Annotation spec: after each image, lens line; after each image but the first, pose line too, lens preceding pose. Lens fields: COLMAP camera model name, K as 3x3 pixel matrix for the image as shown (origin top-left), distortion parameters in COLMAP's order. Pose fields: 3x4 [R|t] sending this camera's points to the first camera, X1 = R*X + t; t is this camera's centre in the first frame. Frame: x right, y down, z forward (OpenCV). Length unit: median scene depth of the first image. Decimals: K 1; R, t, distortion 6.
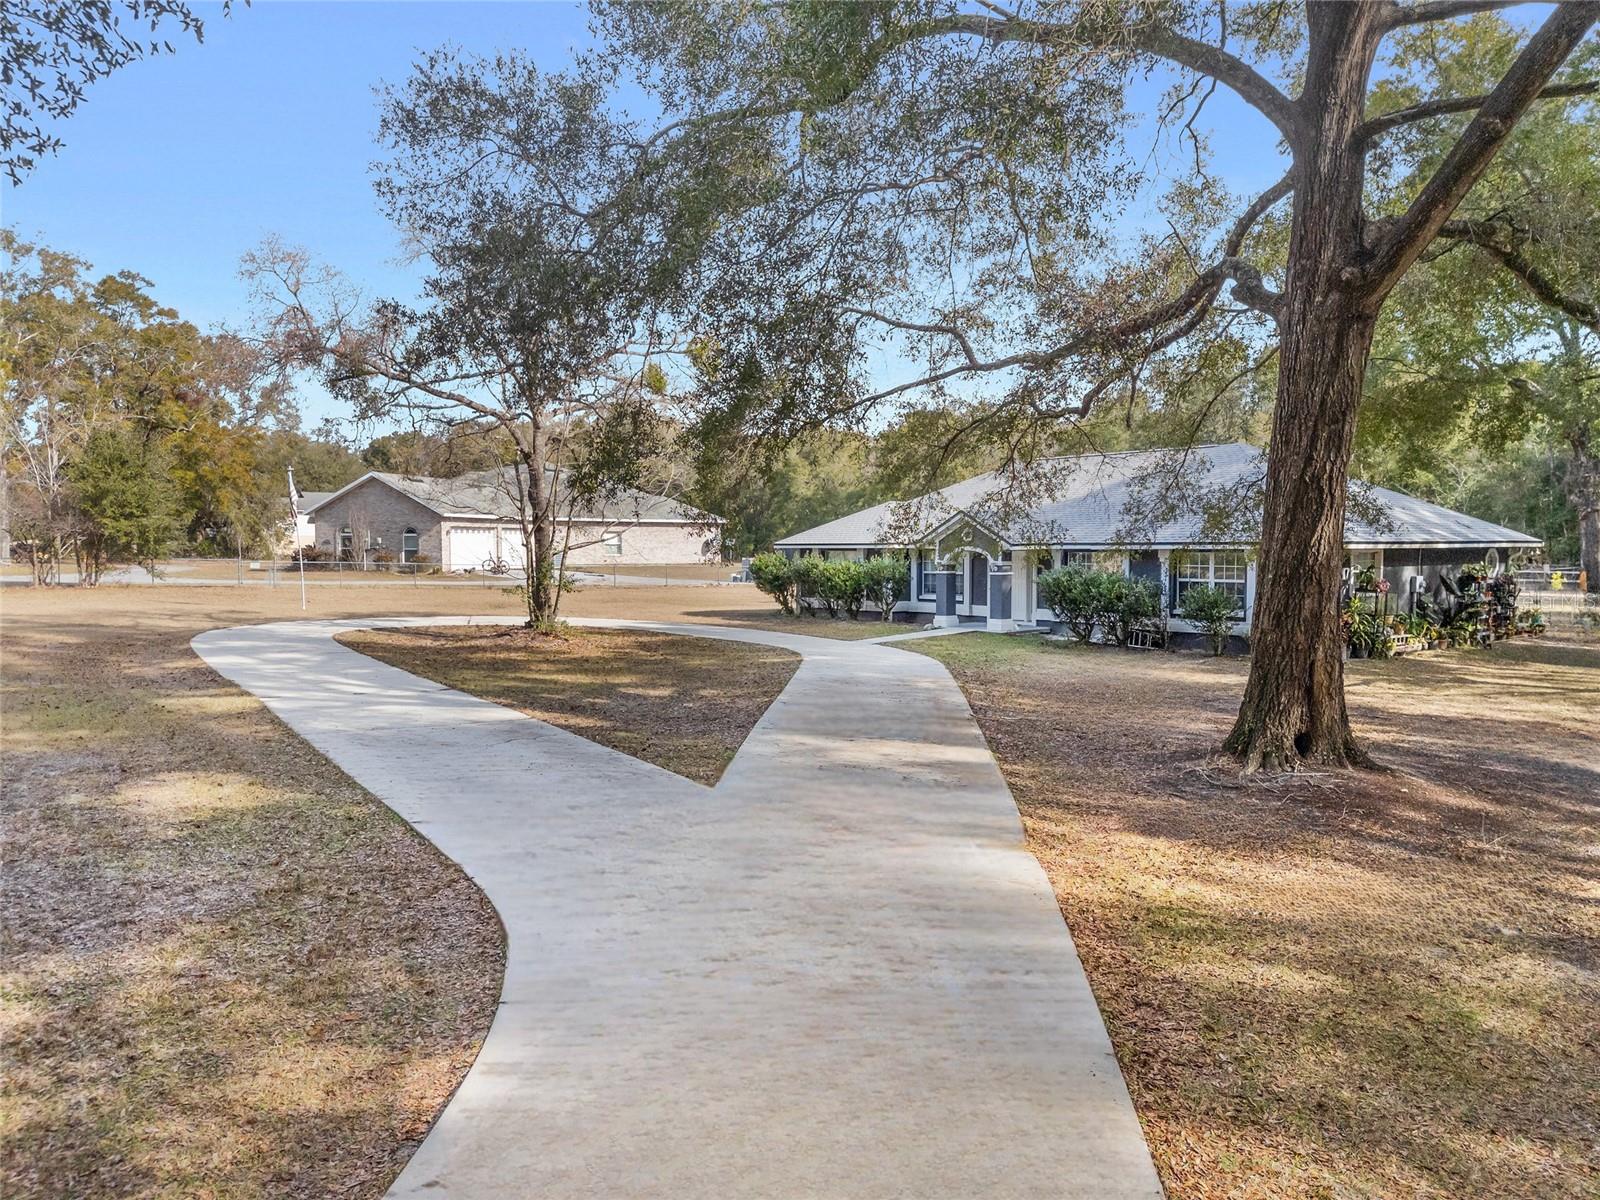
lens RADIAL K [[1117.3, 0, 800.6], [0, 1117.3, 594.8], [0, 0, 1]] dist [0.029010, -0.003734]
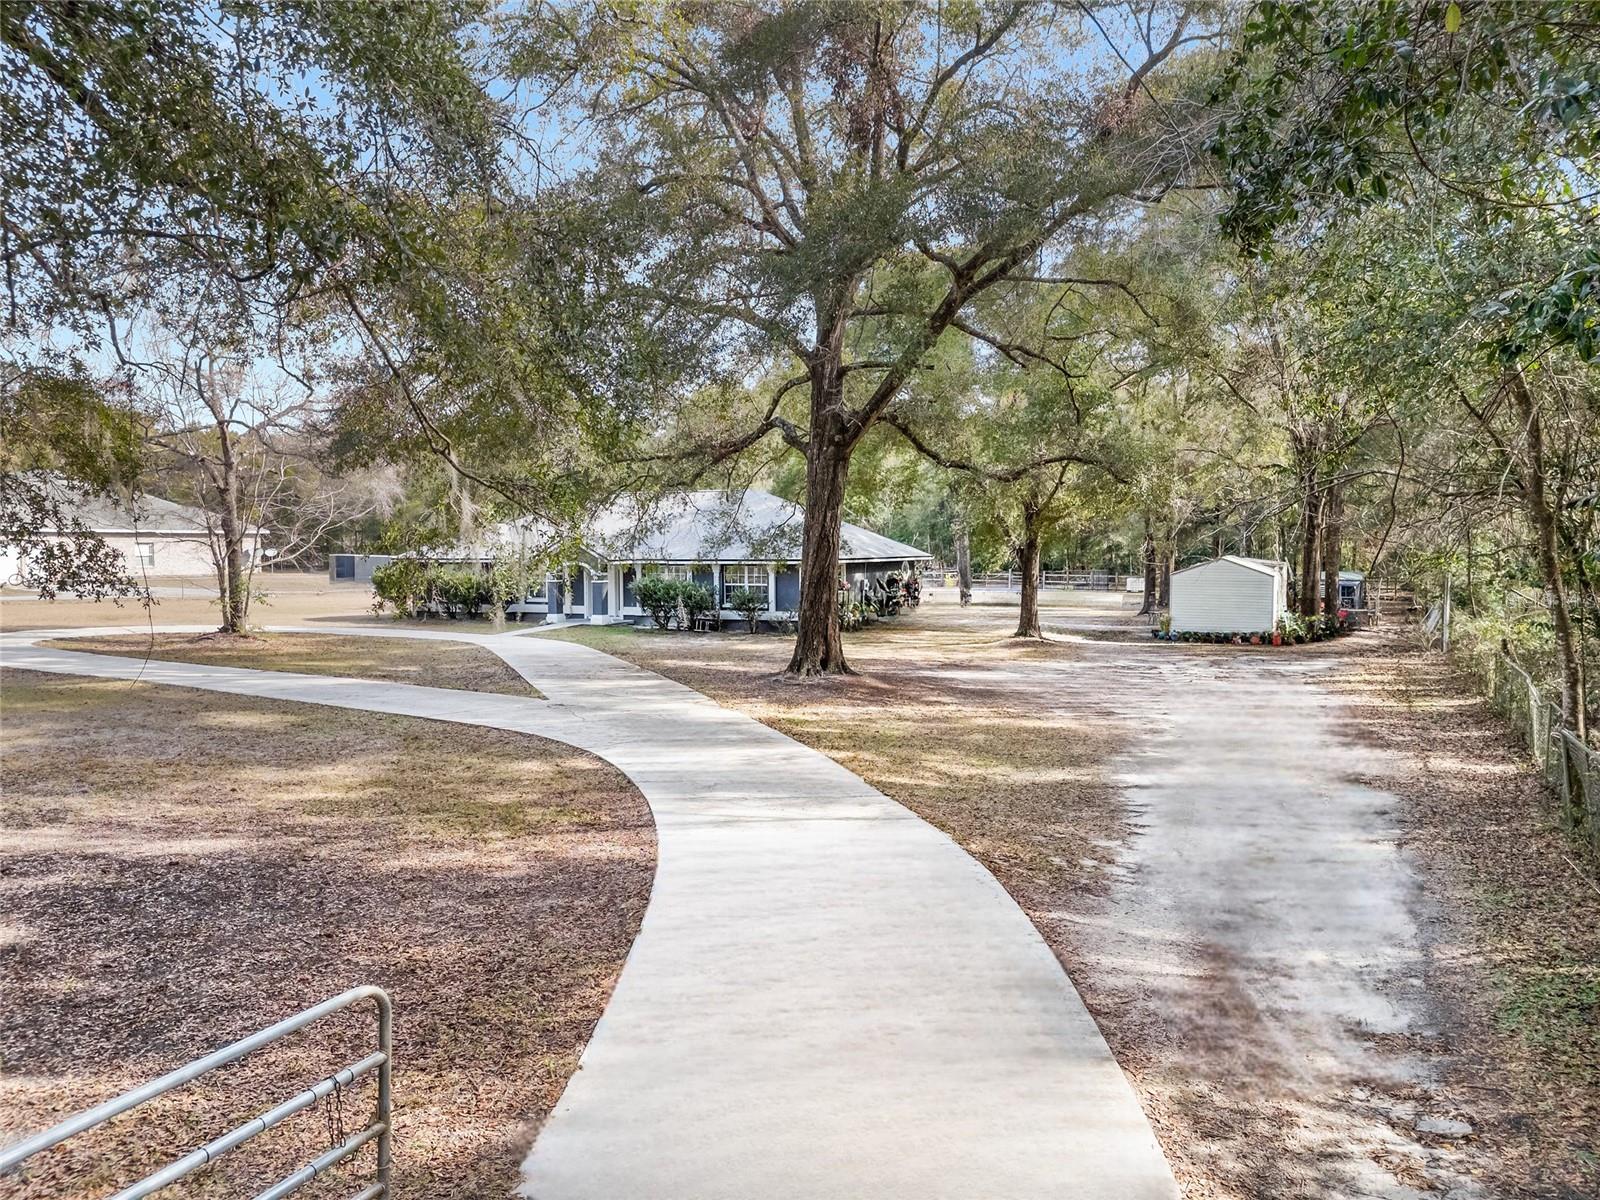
lens RADIAL K [[1117.3, 0, 800.0], [0, 1117.3, 599.6], [0, 0, 1]] dist [0.029010, -0.003734]
pose [[0.900533, -0.022300, 0.434216, -0.212433], [0.022025, 0.999741, 0.005666, 0.000558], [-0.434230, 0.004461, 0.900791, -0.367129]]
